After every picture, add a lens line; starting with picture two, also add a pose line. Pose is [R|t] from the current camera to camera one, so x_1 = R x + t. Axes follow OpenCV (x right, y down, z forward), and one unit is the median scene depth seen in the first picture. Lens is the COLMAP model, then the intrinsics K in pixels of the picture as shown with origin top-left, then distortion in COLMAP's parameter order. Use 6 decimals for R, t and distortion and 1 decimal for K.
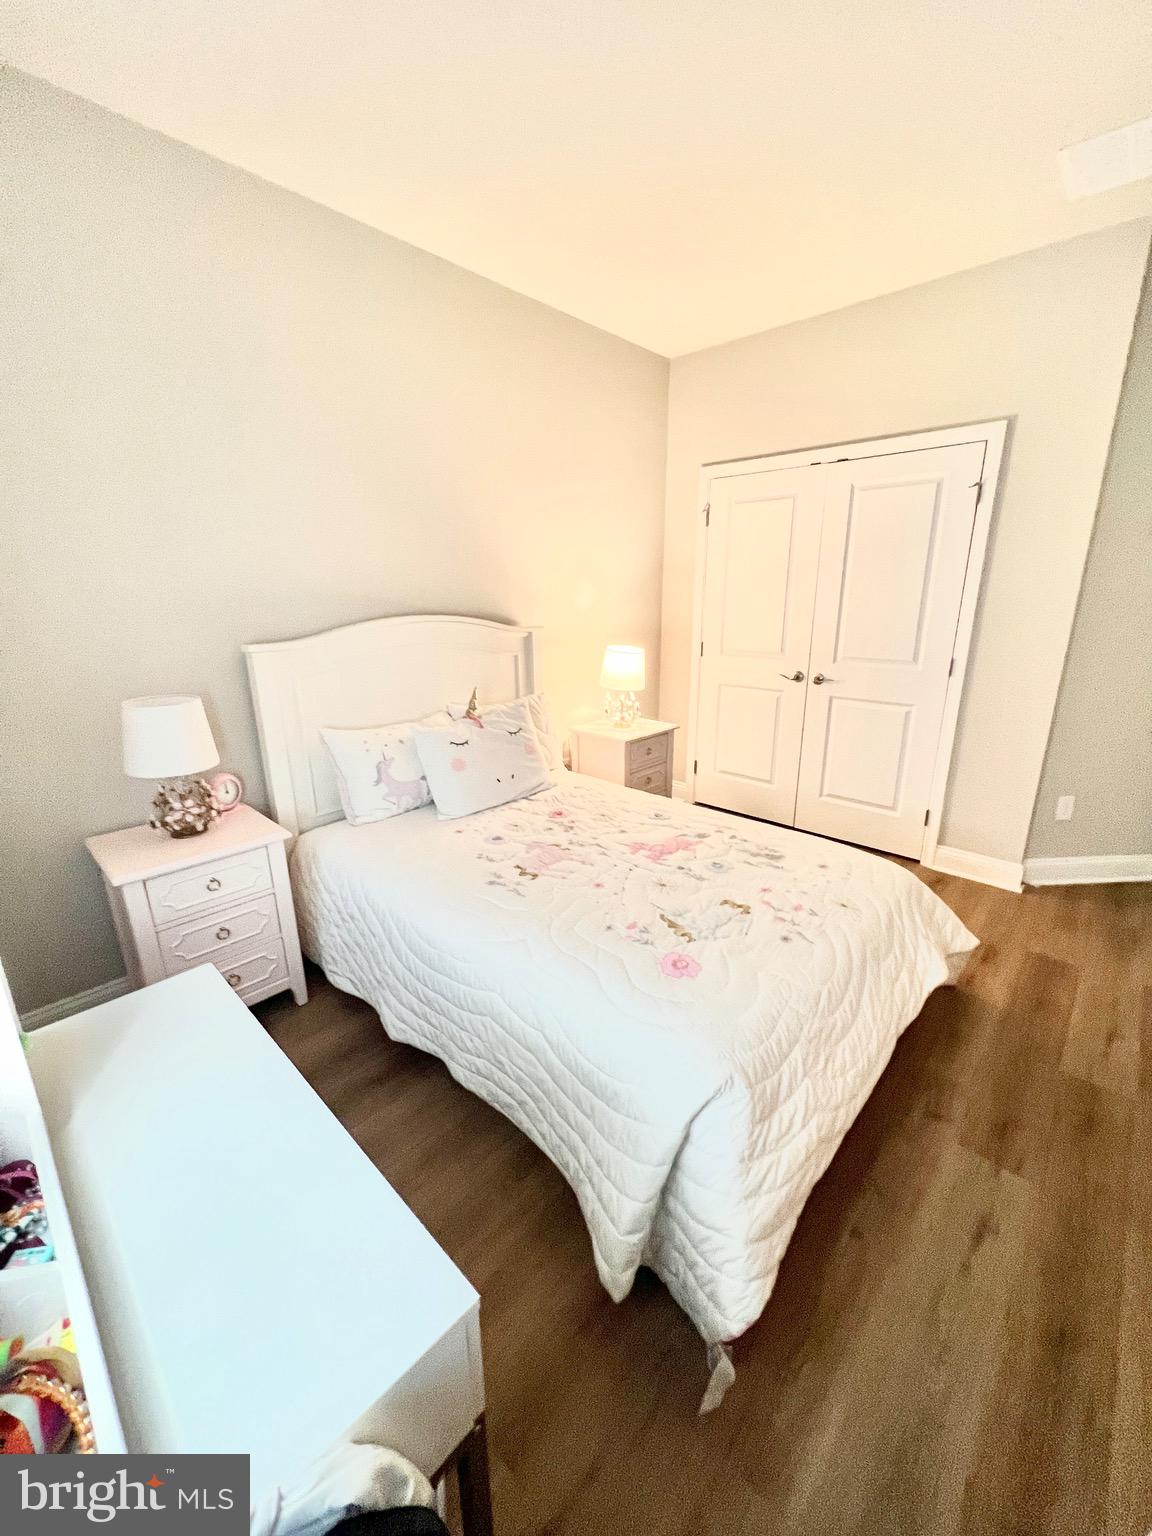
lens RADIAL K [[616.1, 0, 580.4], [0, 616.1, 768.4], [0, 0, 1]] dist [0.003675, 0.000054]
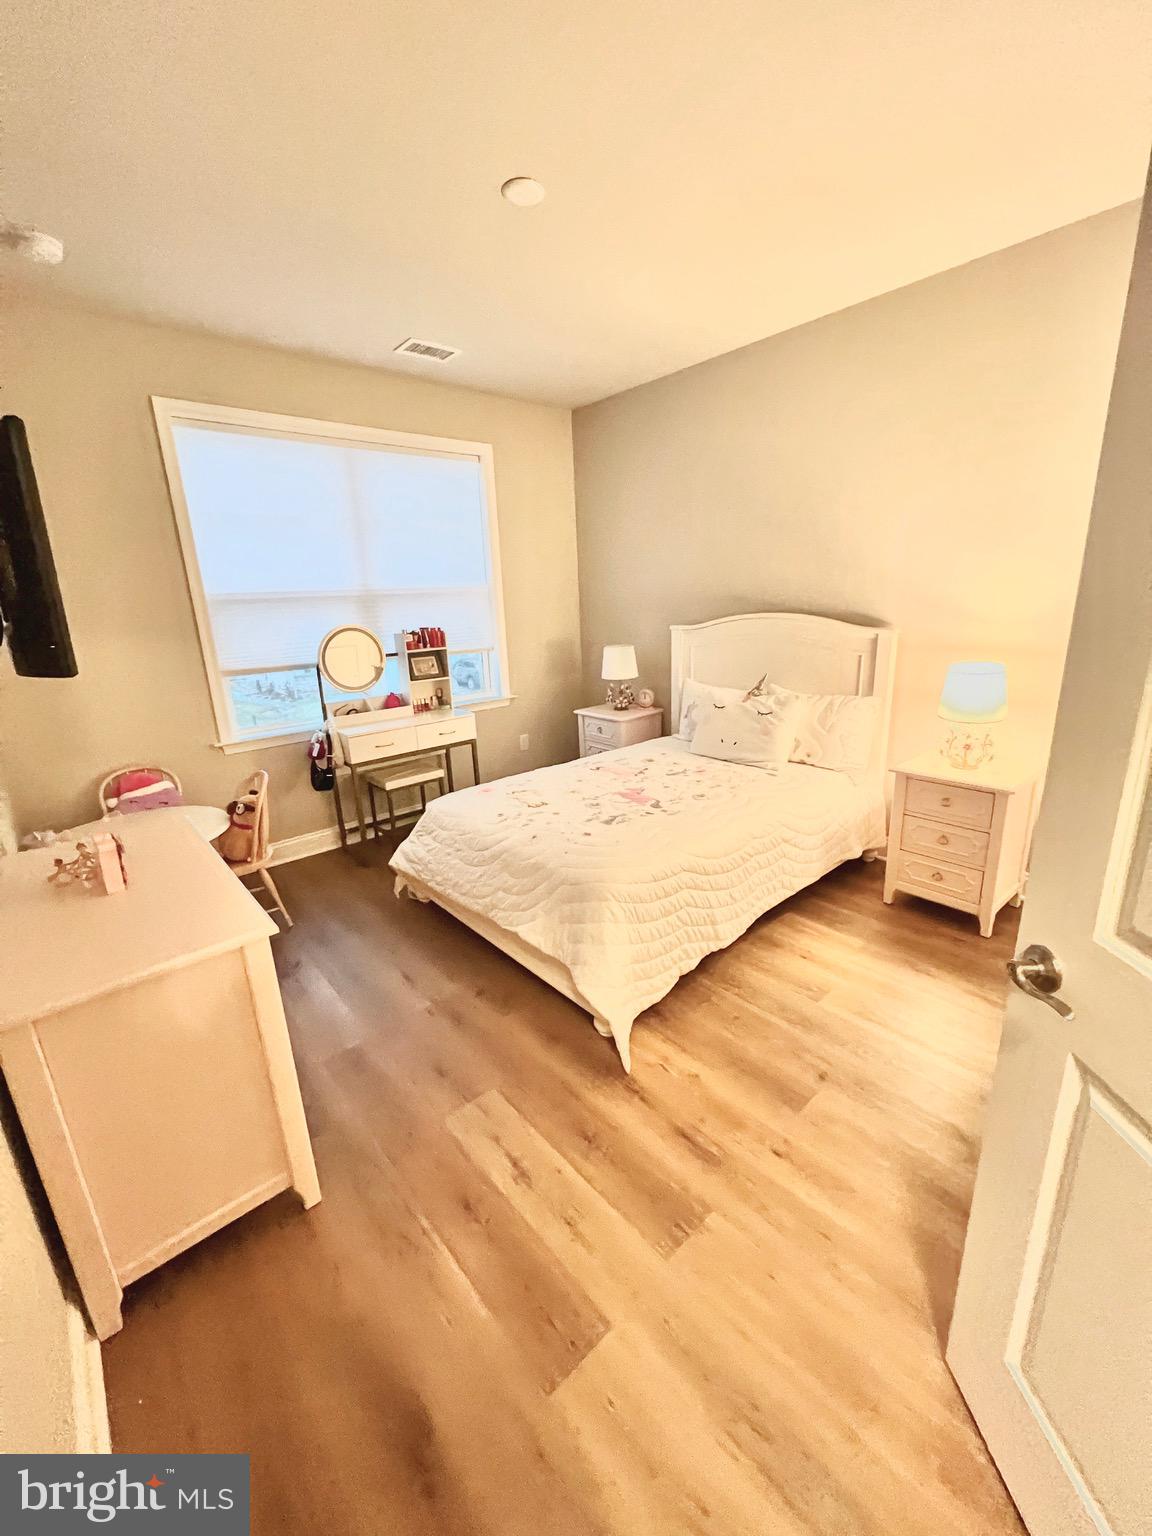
lens RADIAL K [[616.1, 0, 579.0], [0, 616.1, 765.9], [0, 0, 1]] dist [0.003675, 0.000054]
pose [[-0.096744, 0.282604, -0.954346, 1.422159], [-0.245948, 0.922320, 0.298053, -0.301939], [0.964443, 0.263555, -0.019723, 0.913699]]
